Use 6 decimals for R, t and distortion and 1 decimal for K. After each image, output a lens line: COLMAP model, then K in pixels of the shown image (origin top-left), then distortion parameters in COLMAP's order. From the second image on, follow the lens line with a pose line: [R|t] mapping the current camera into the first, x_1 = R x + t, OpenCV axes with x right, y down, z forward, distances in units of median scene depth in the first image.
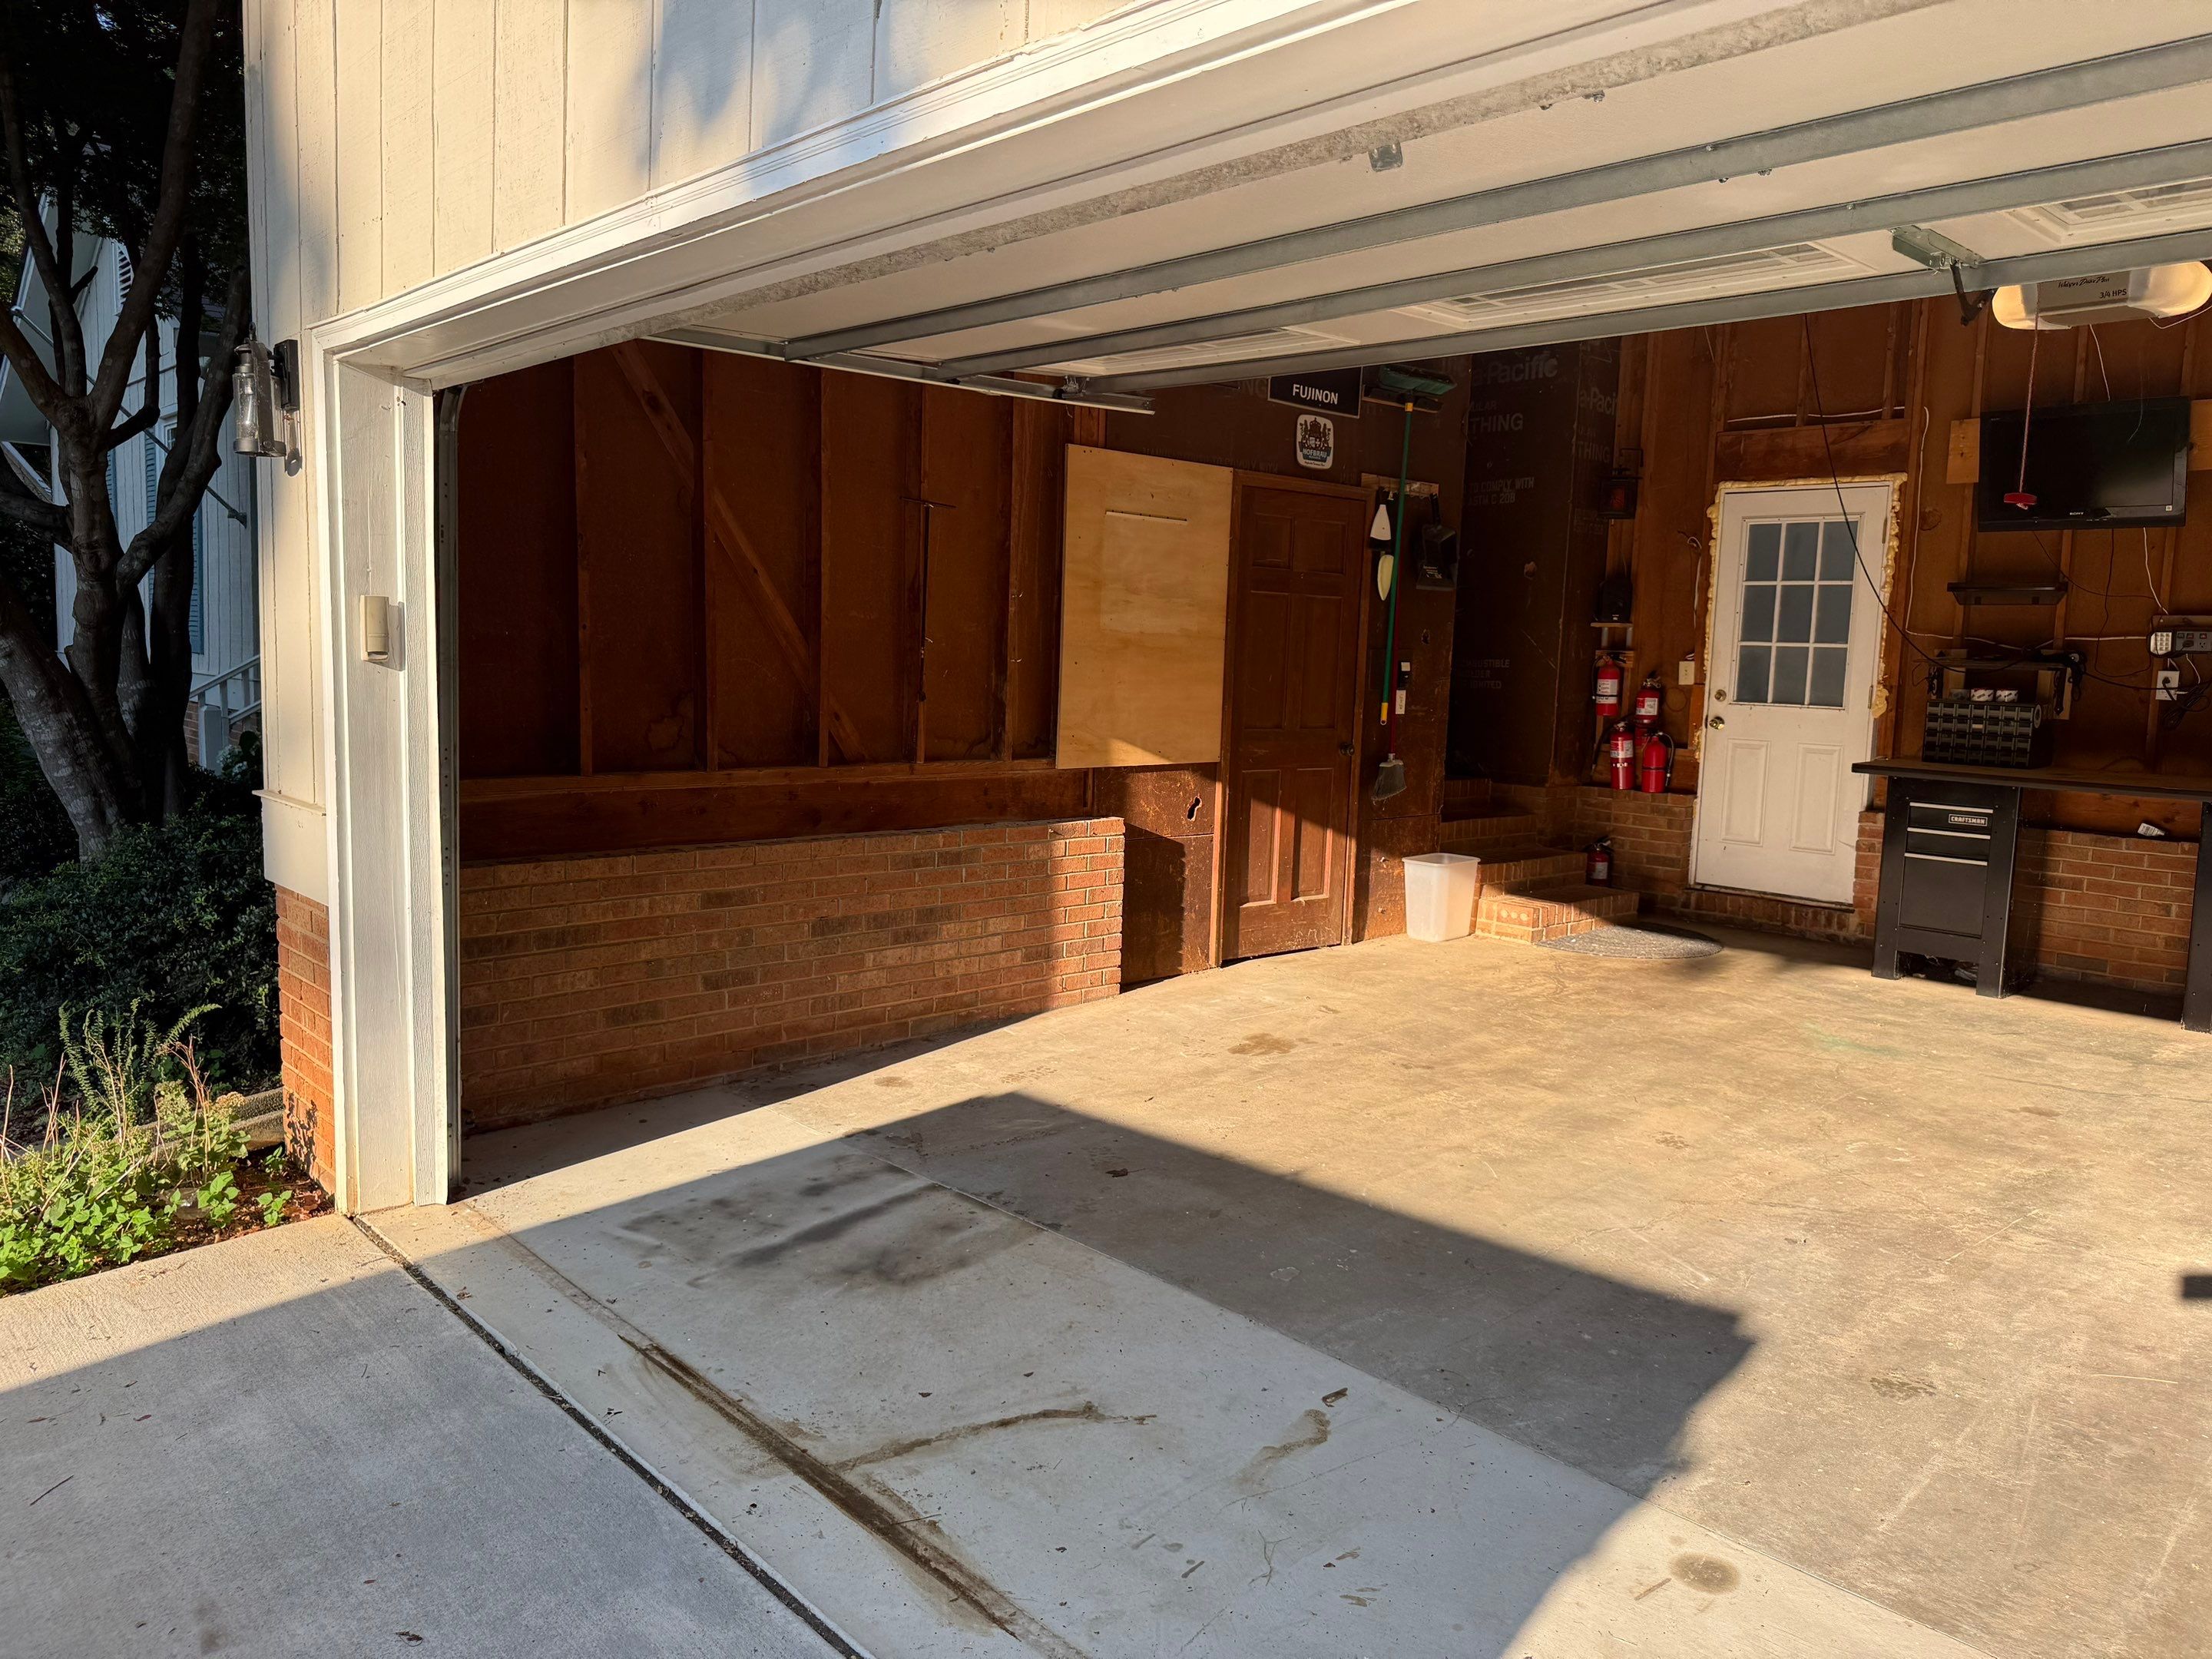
lens RADIAL K [[1528.0, 0, 1106.0], [0, 1528.0, 829.5], [0, 0, 1]] dist [0.098941, -0.136699]
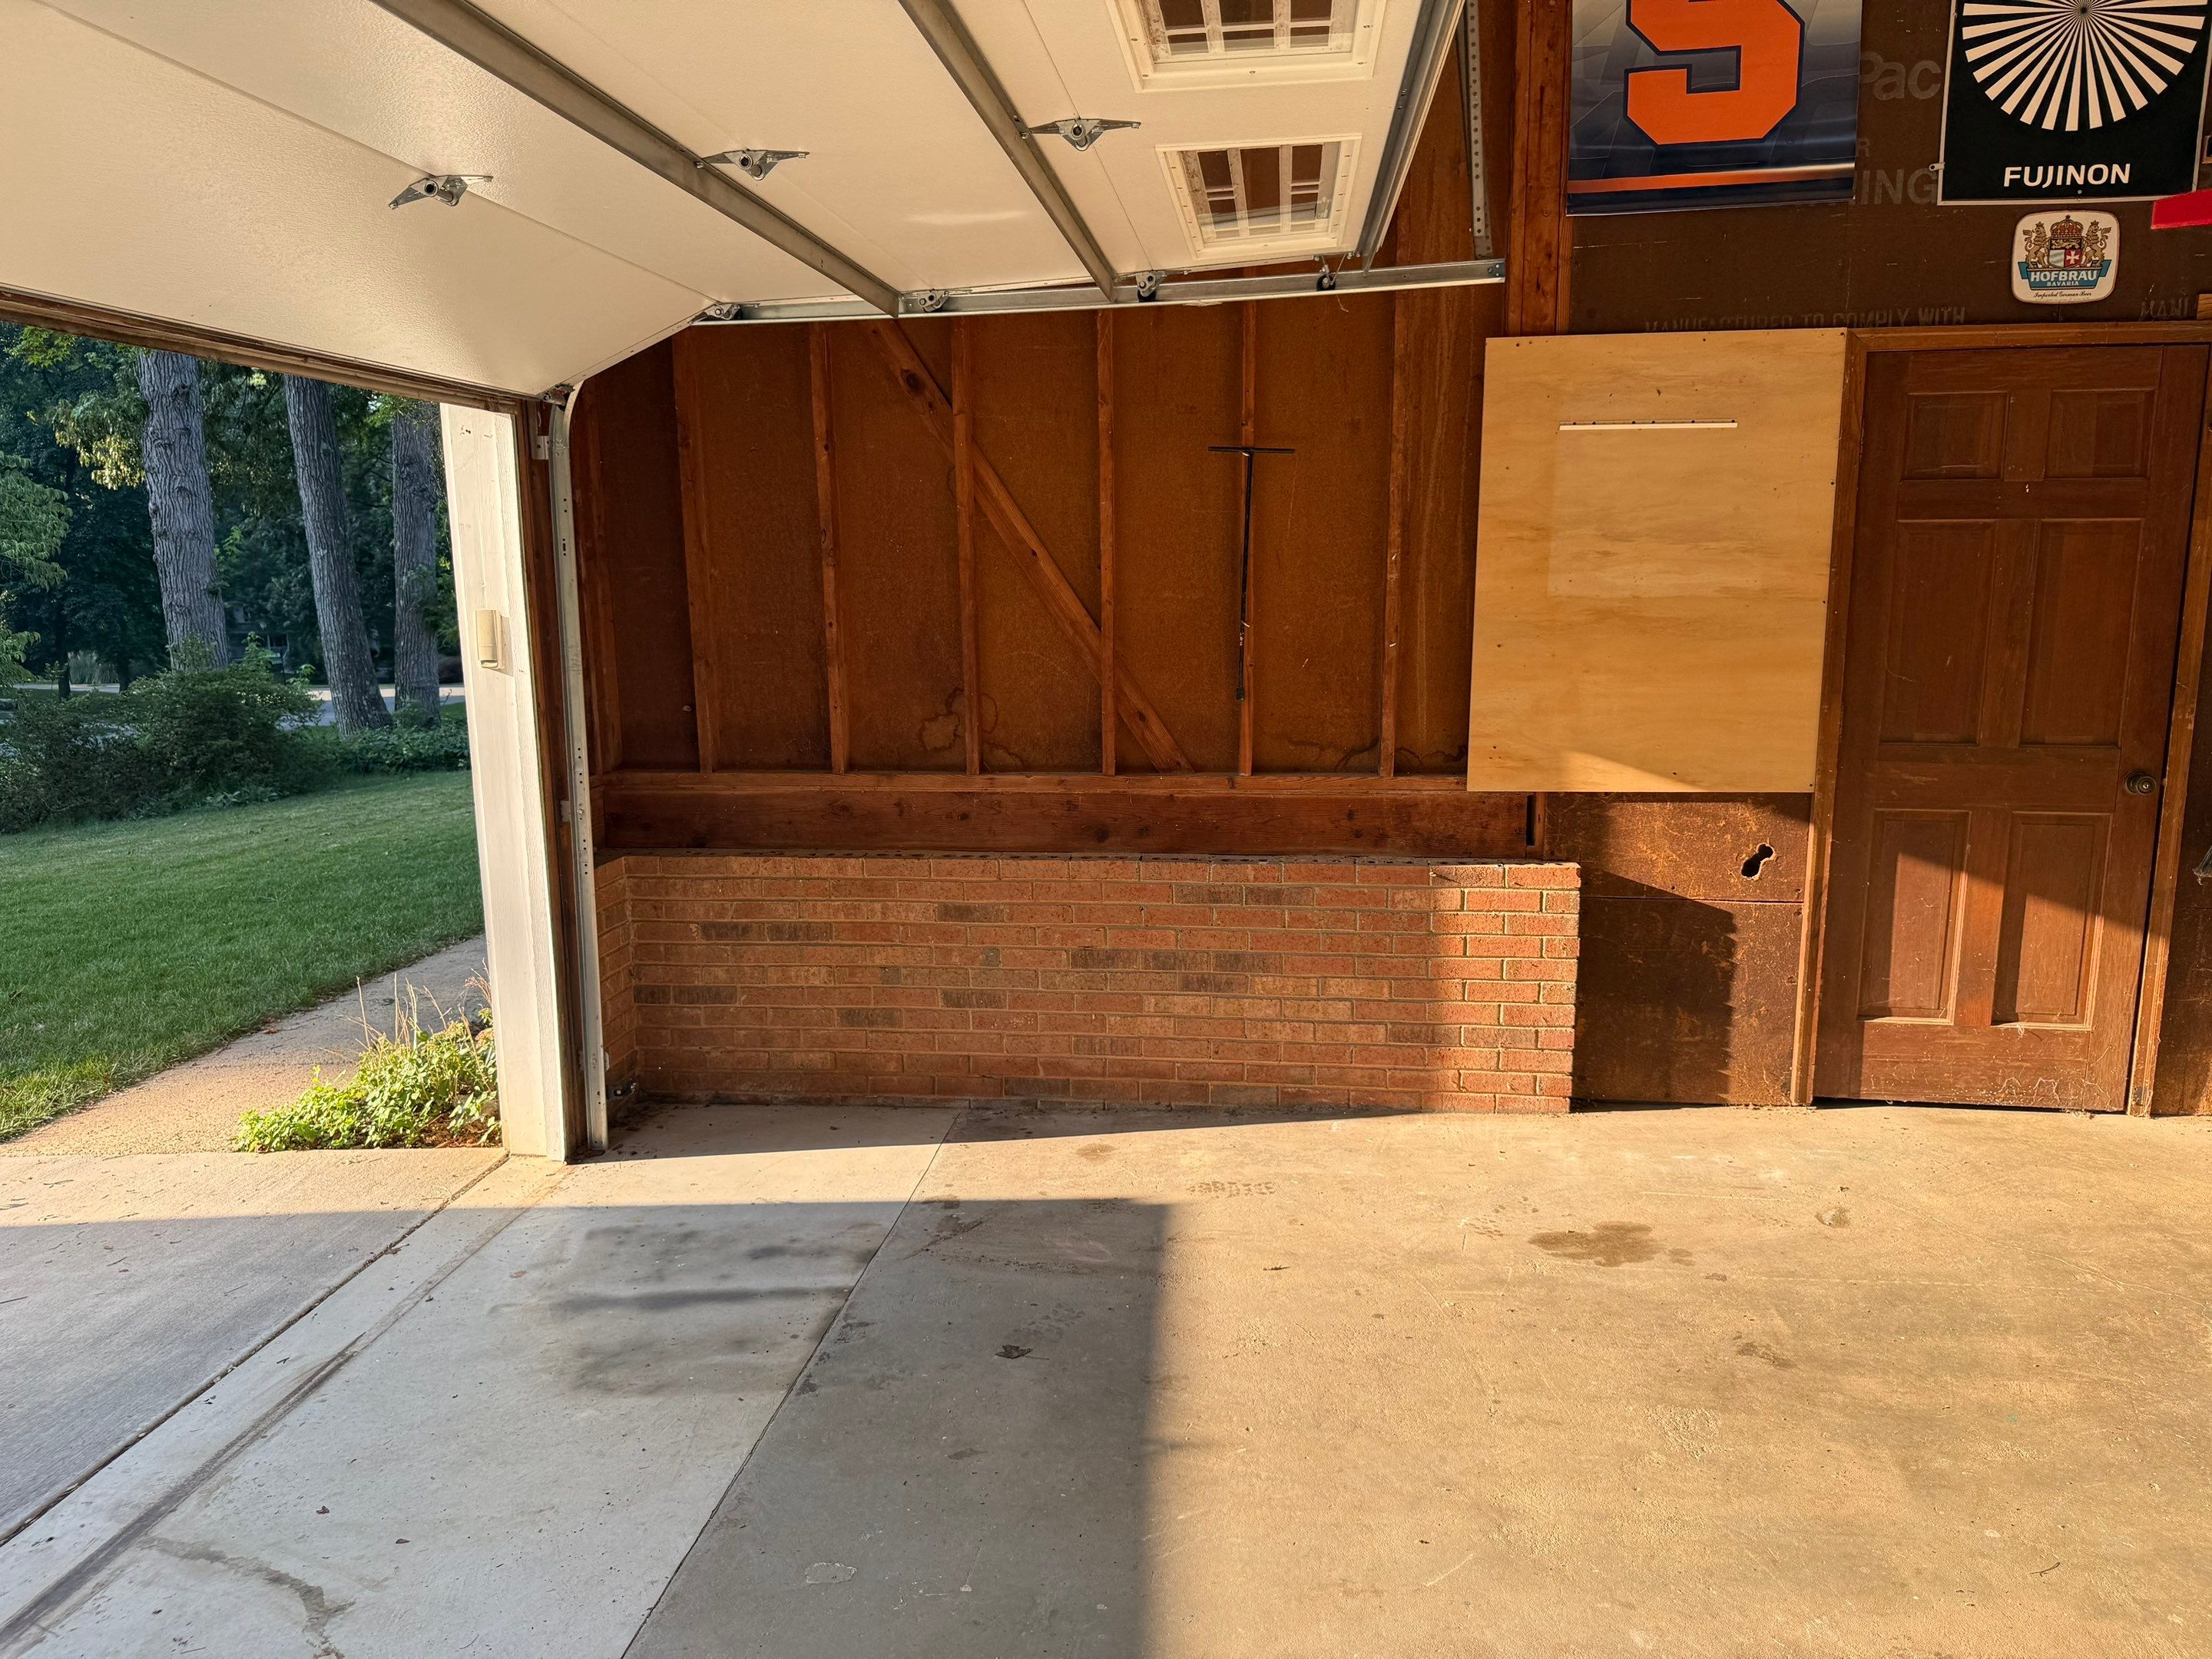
lens RADIAL K [[1528.0, 0, 1106.0], [0, 1528.0, 829.5], [0, 0, 1]] dist [0.098941, -0.136699]
pose [[0.639627, 0.092513, -0.763098, 0.468981], [-0.060681, 0.995710, 0.069850, -0.069161], [0.766286, 0.001627, 0.642497, 0.434590]]
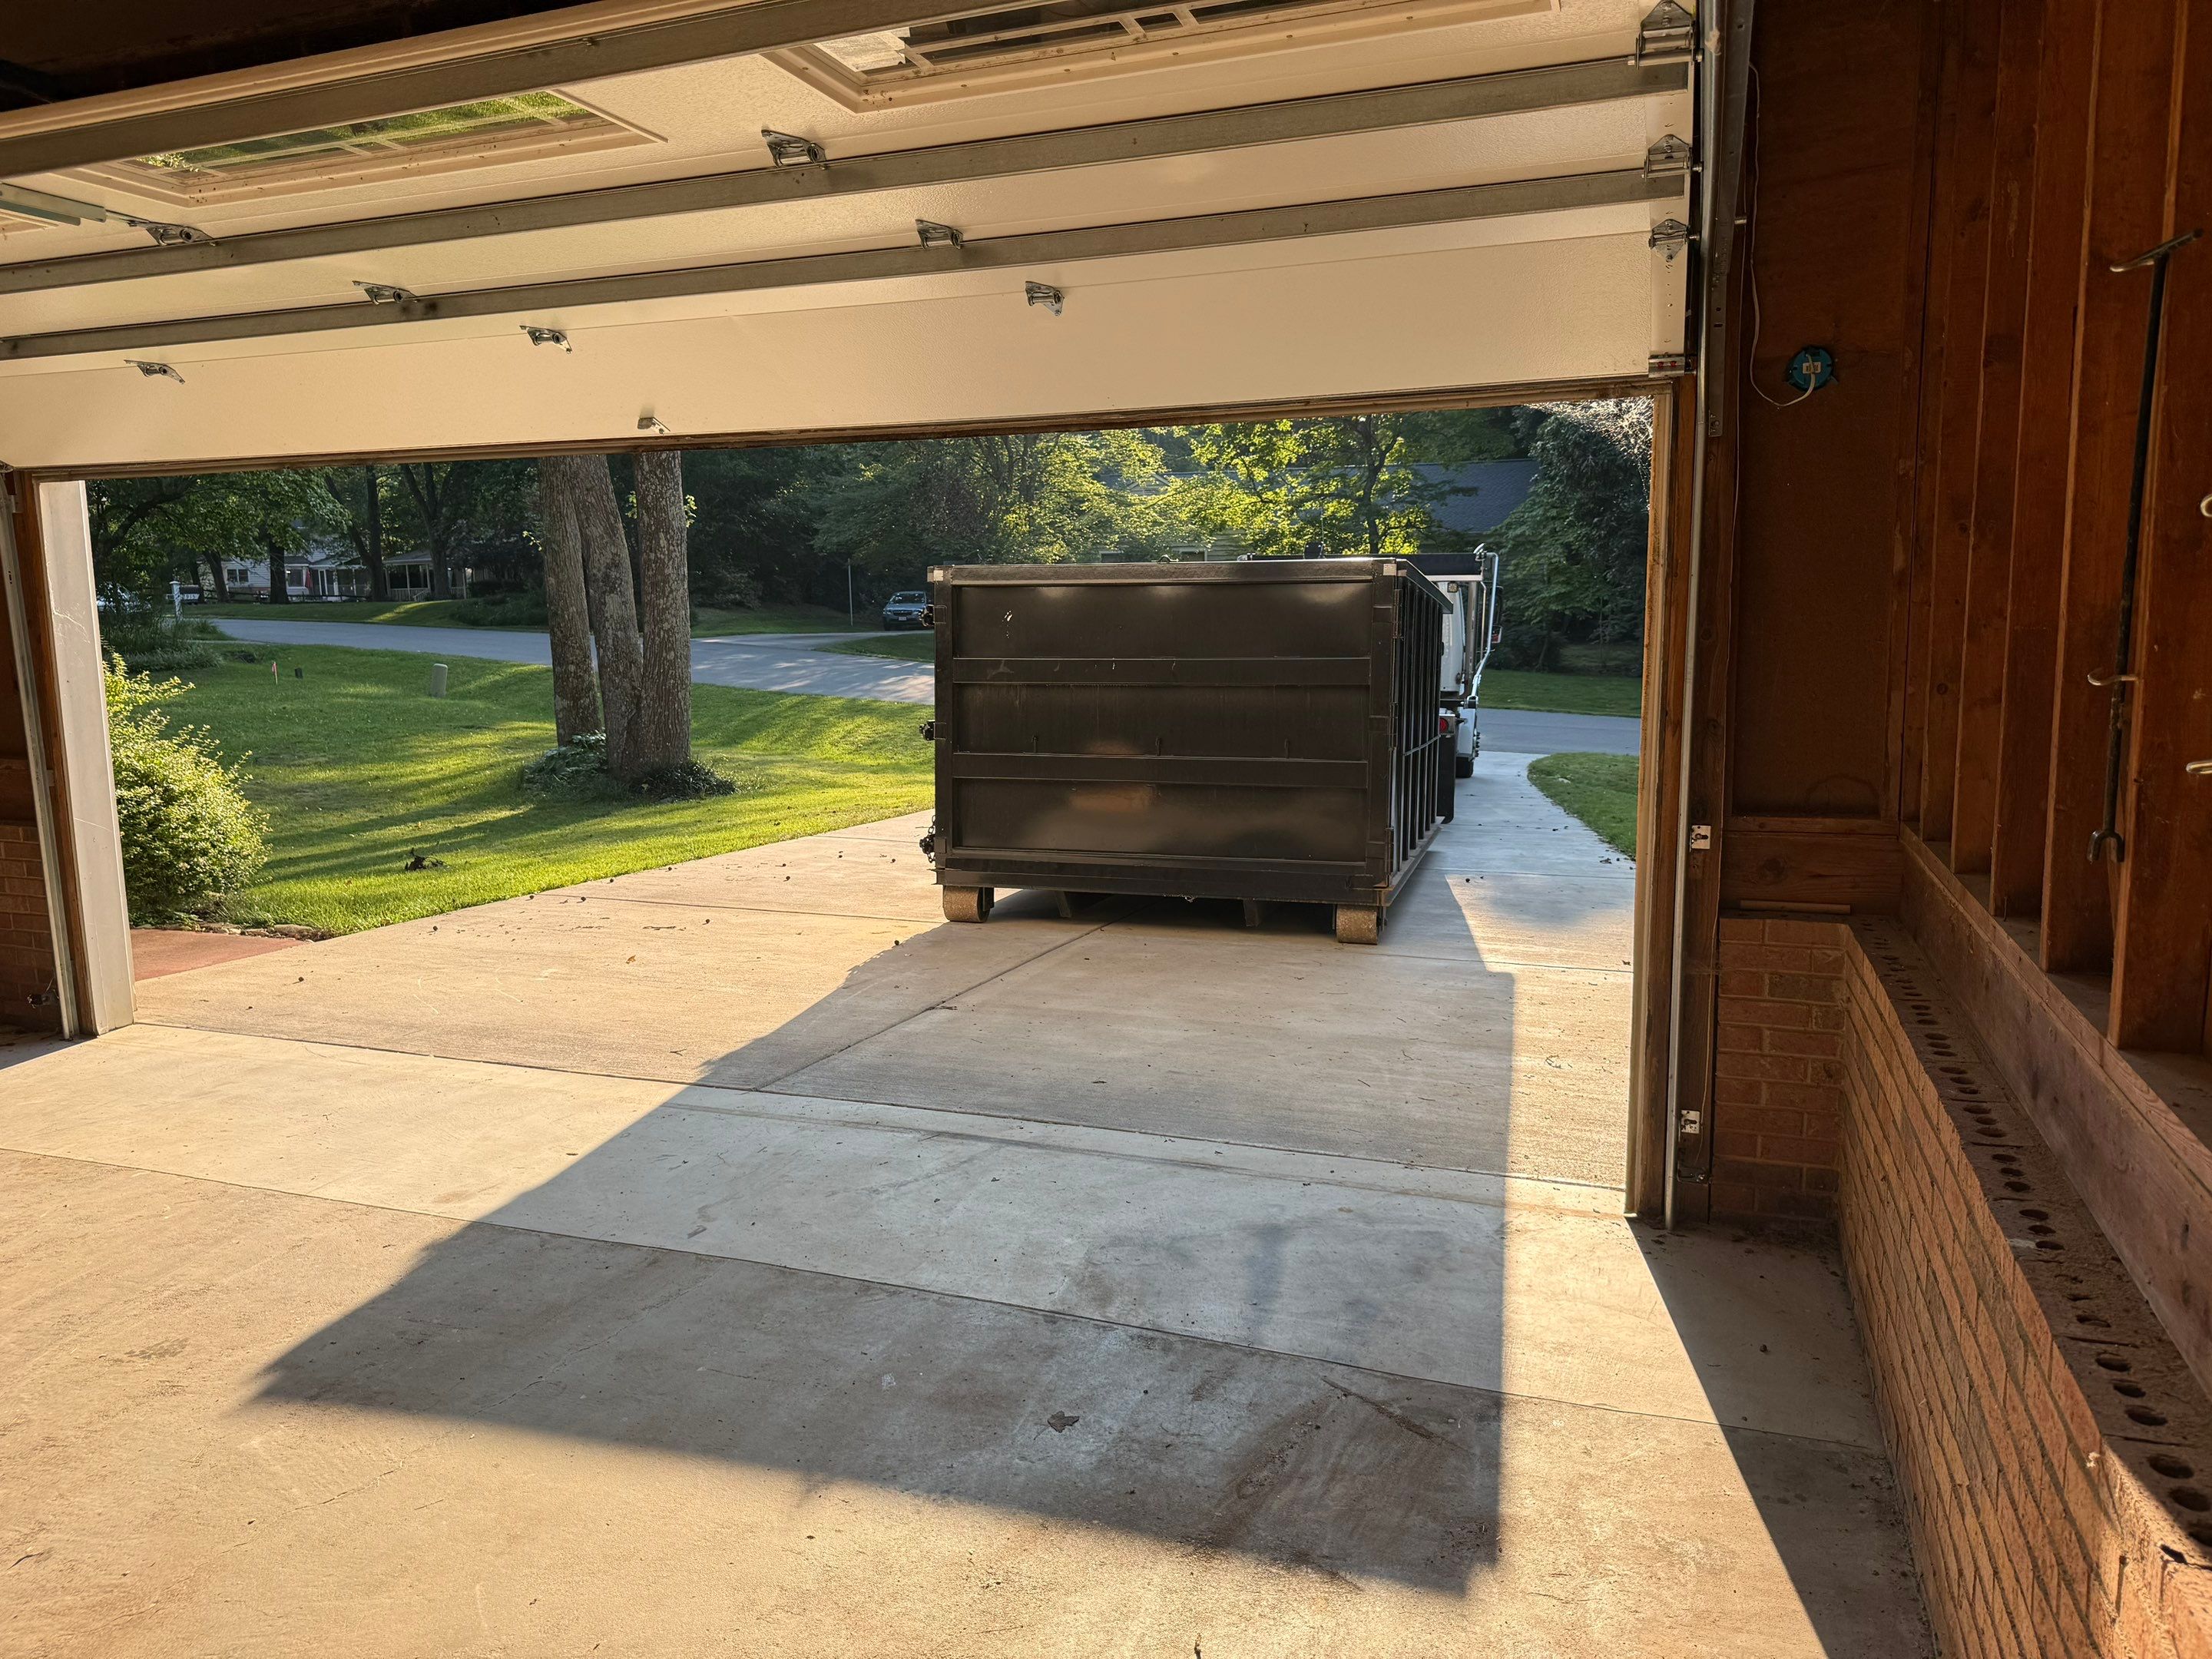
lens RADIAL K [[1567.8, 0, 1074.6], [0, 1567.8, 790.7], [0, 0, 1]] dist [0.000750, -0.007714]
pose [[-0.898081, 0.035966, -0.438356, 0.237364], [-0.068115, 0.973253, 0.219404, -0.161390], [0.434523, 0.226901, -0.871611, 1.228084]]
